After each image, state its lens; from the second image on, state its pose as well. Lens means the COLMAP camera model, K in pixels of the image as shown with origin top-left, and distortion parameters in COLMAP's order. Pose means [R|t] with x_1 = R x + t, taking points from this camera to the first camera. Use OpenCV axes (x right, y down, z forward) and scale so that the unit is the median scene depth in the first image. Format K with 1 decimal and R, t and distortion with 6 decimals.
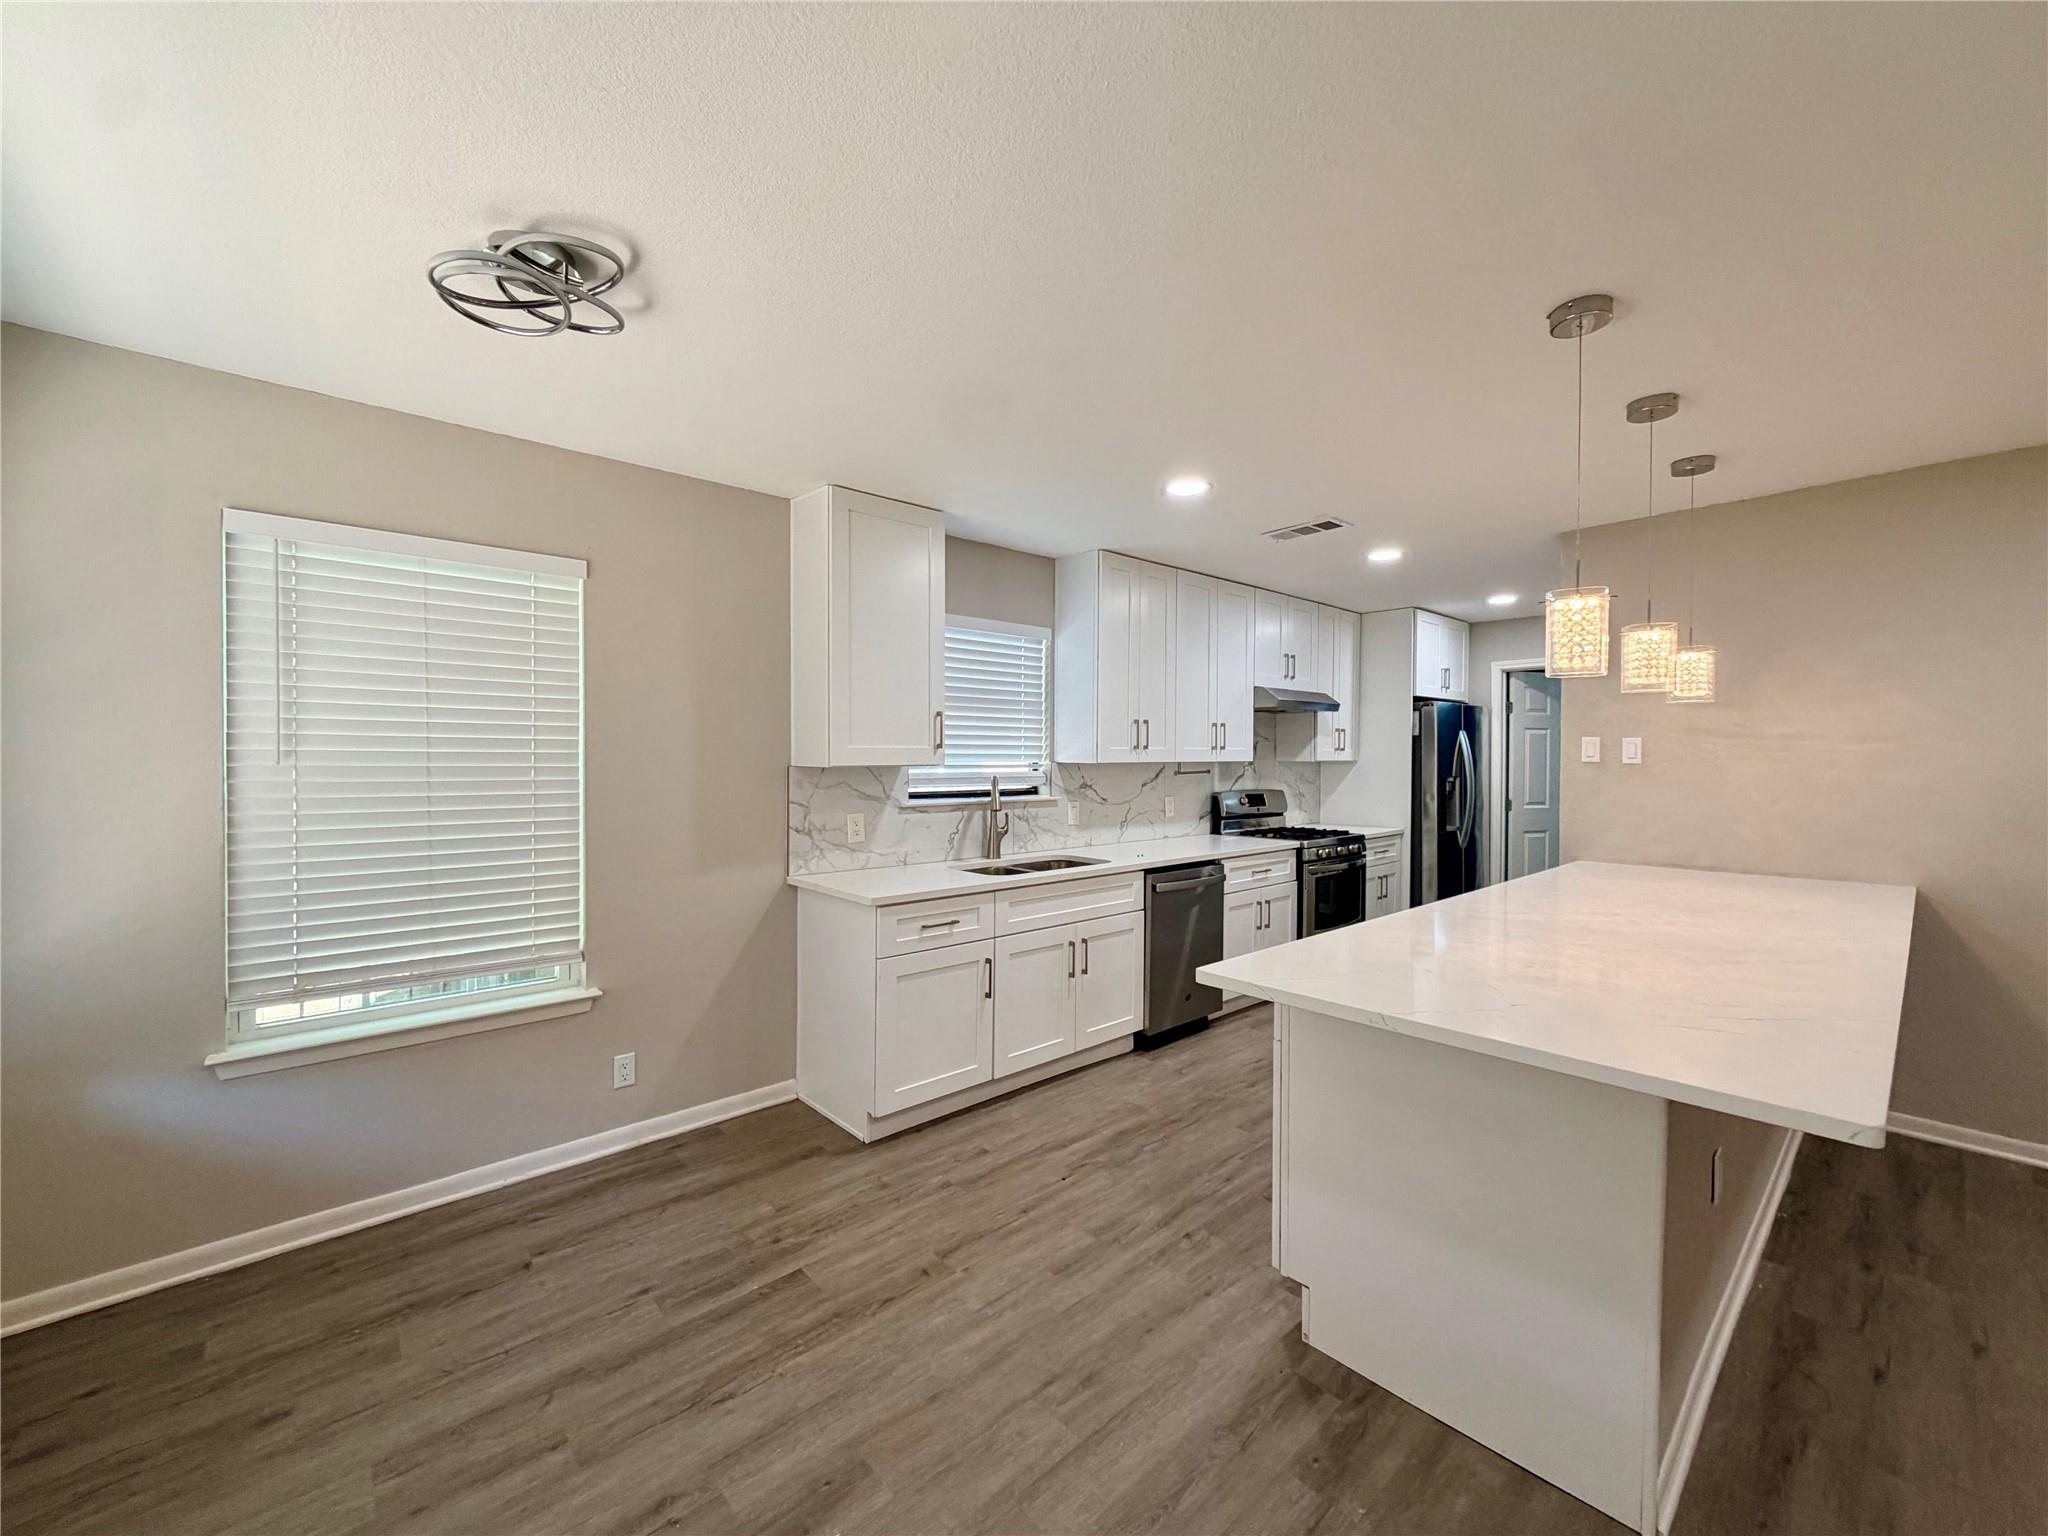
lens RADIAL K [[818.9, 0, 1028.1], [0, 818.9, 763.5], [0, 0, 1]] dist [-0.000061, -0.000169]
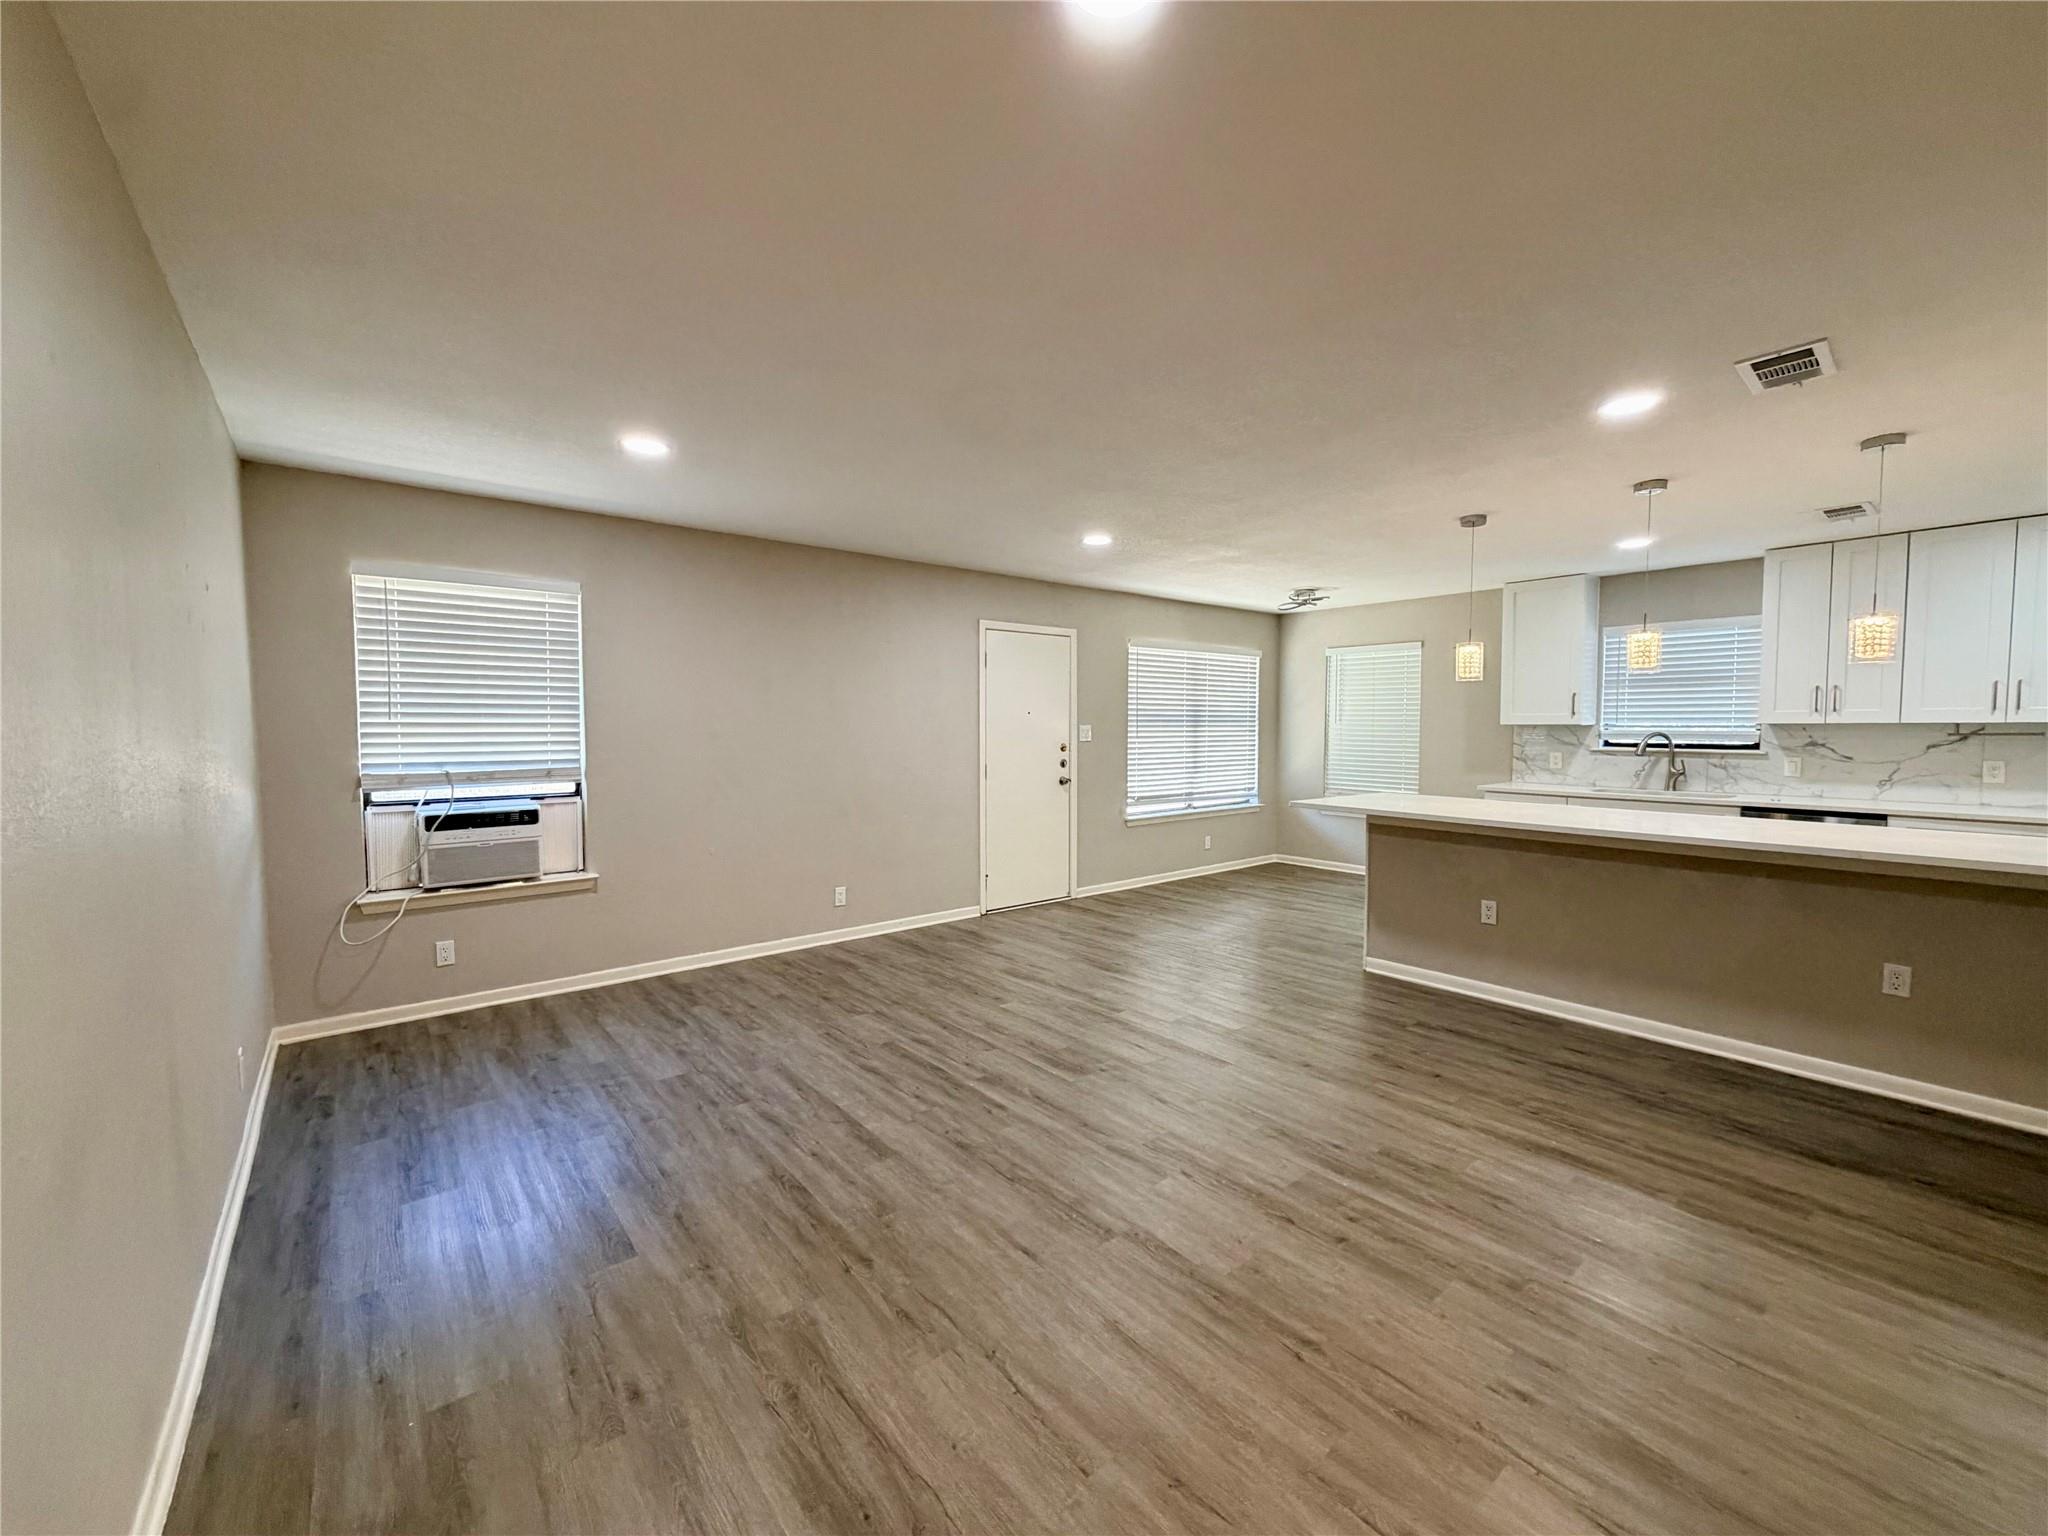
lens RADIAL K [[818.9, 0, 1024.8], [0, 818.9, 769.8], [0, 0, 1]] dist [-0.000061, -0.000169]
pose [[-0.045626, 0.052526, -0.997577, 1.581623], [-0.009350, 0.998550, 0.053005, 0.015985], [0.998915, 0.011746, -0.045069, -0.061423]]
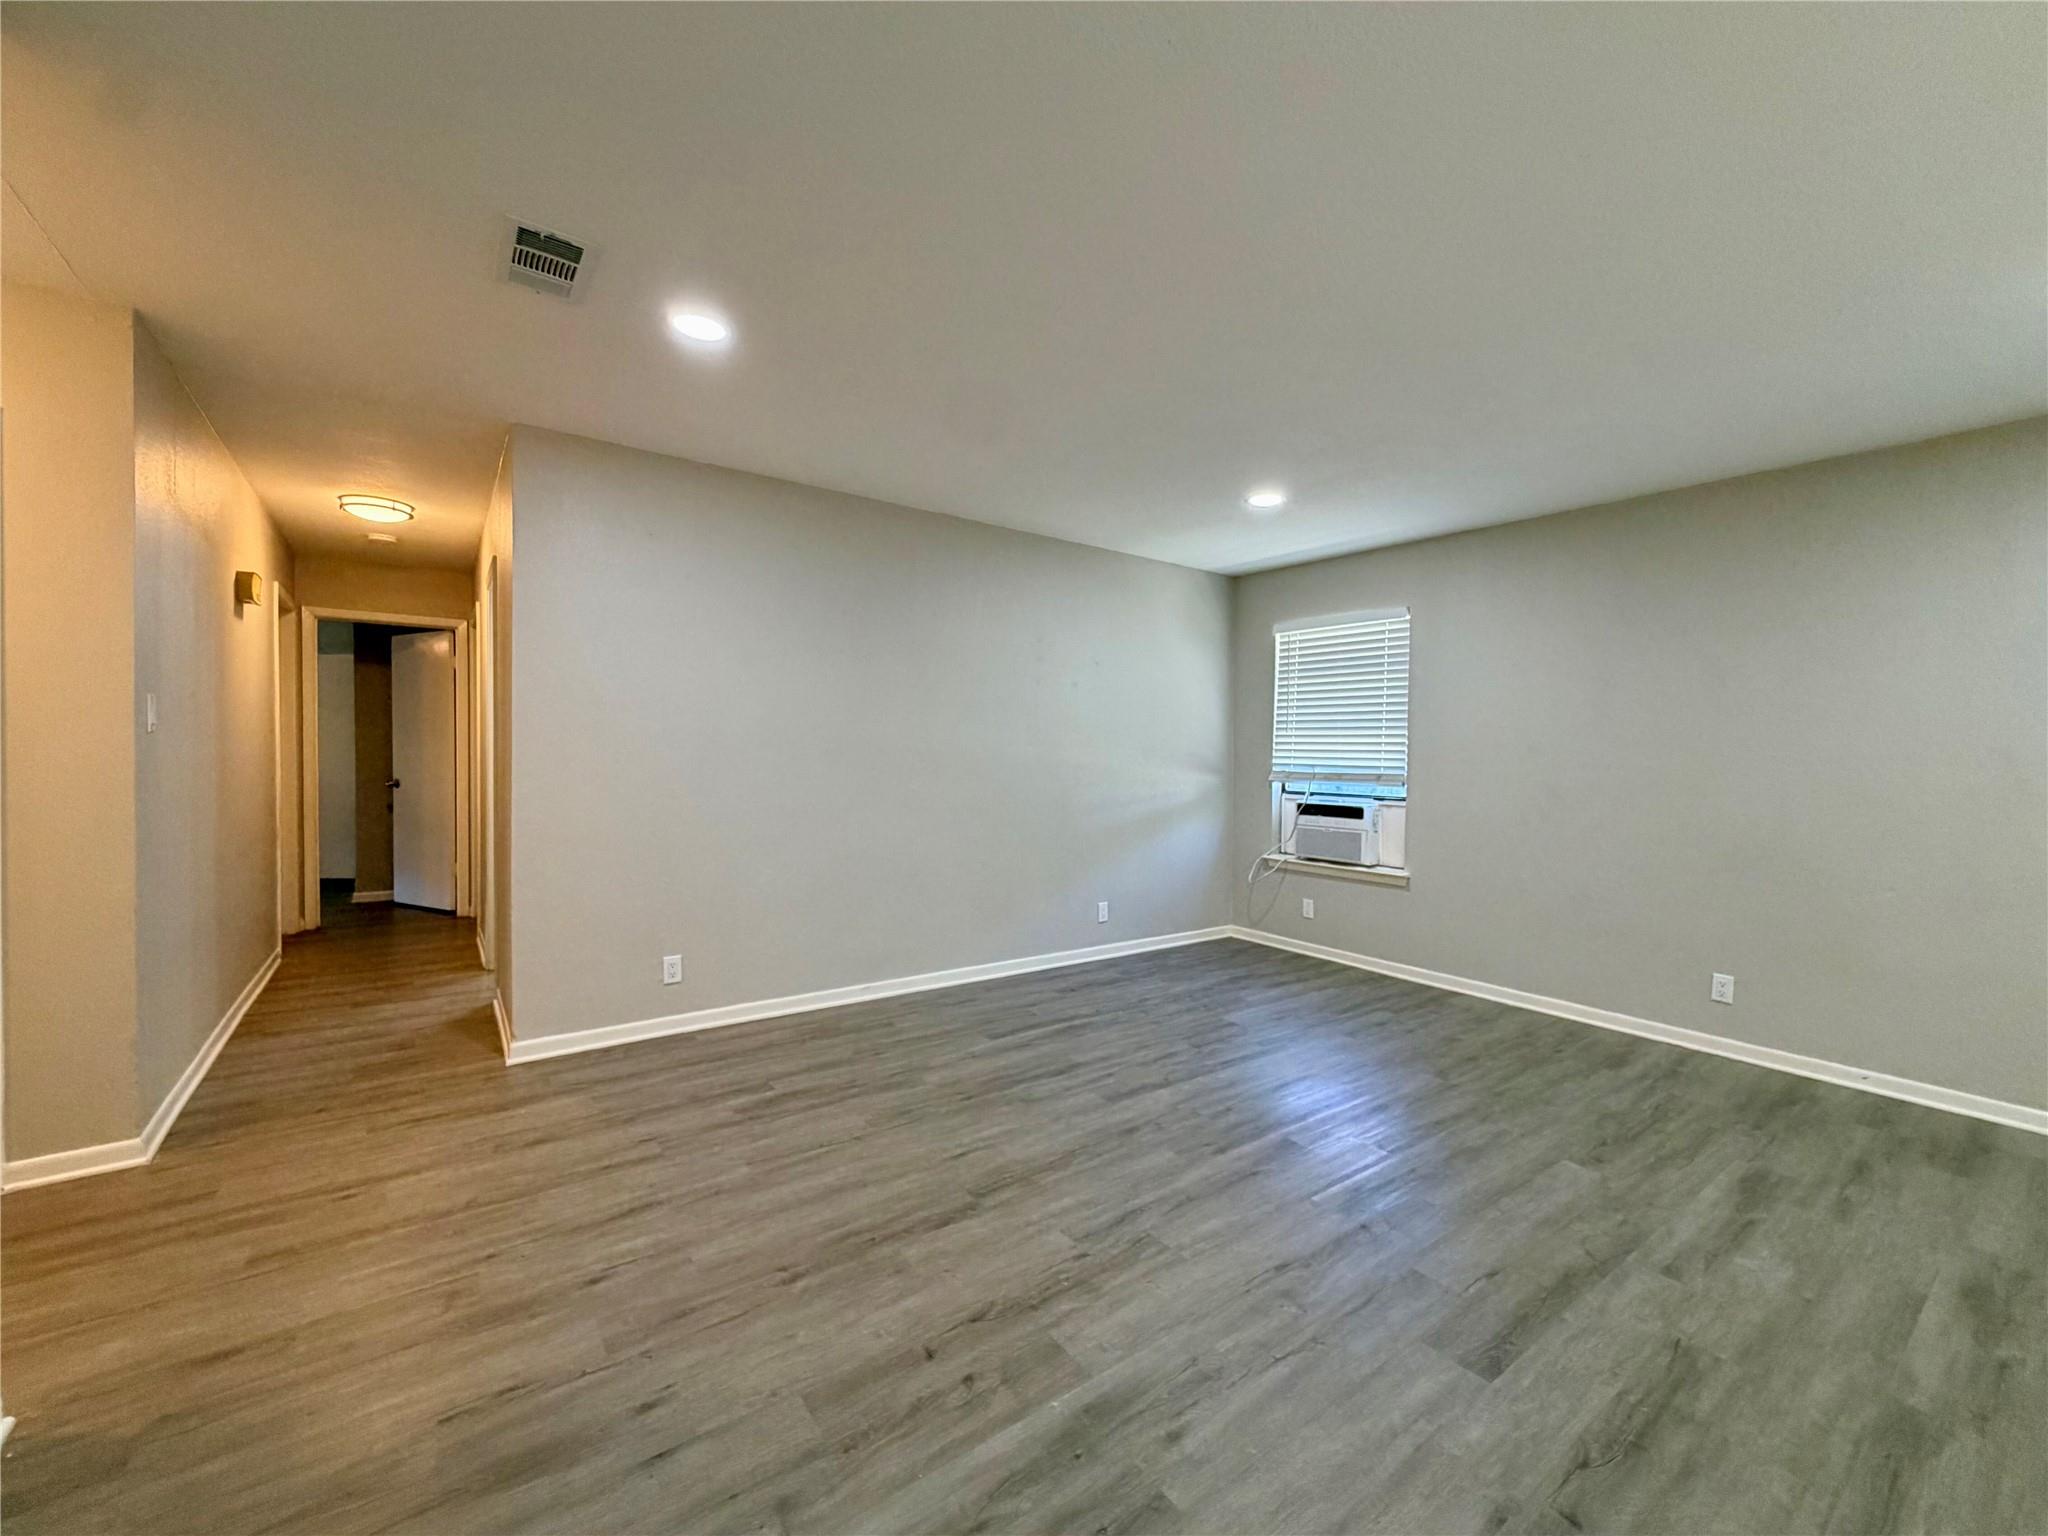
lens RADIAL K [[818.9, 0, 1022.7], [0, 818.9, 763.8], [0, 0, 1]] dist [-0.000061, -0.000169]
pose [[-0.994185, -0.018116, 0.106150, 0.892673], [-0.015449, 0.999545, 0.025892, 0.040755], [-0.106571, 0.024101, -0.994013, 0.598824]]
